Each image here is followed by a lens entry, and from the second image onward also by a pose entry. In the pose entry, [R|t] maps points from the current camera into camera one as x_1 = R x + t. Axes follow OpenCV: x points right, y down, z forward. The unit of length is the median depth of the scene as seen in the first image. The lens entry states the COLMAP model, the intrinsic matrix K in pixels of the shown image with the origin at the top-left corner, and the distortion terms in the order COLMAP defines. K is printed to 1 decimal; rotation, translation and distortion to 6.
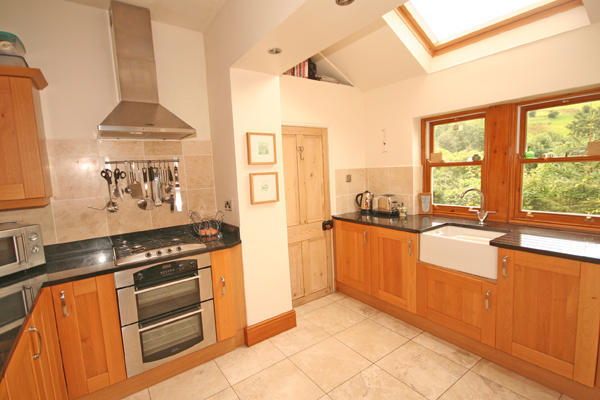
lens RADIAL K [[290.1, 0, 299.2], [0, 290.1, 198.7], [0, 0, 1]] dist [0.002088, 0.000463]
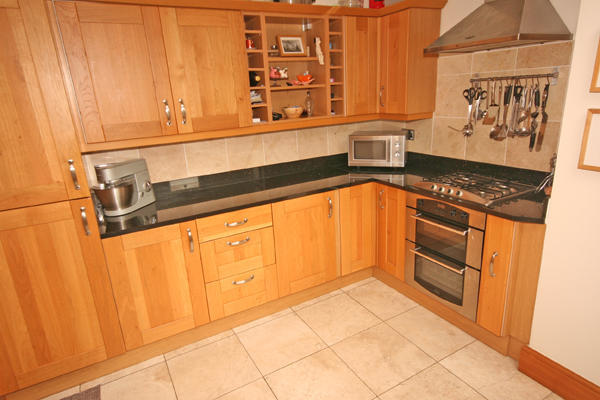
lens RADIAL K [[360.5, 0, 300.7], [0, 360.5, 200.8], [0, 0, 1]] dist [0.012235, 0.002246]
pose [[-0.101463, 0.348074, -0.931960, 0.541932], [-0.044299, 0.934285, 0.353765, -0.138858], [0.993853, 0.077179, -0.079376, 0.542855]]
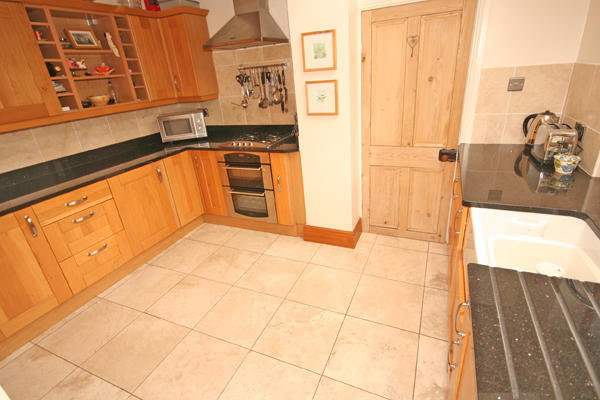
lens RADIAL K [[302.1, 0, 300.4], [0, 302.1, 198.4], [0, 0, 1]] dist [0.013052, -0.005395]
pose [[0.504662, 0.350613, -0.788915, 0.730334], [-0.034598, 0.921298, 0.387315, -0.116388], [0.862624, -0.168168, 0.477074, 0.443338]]
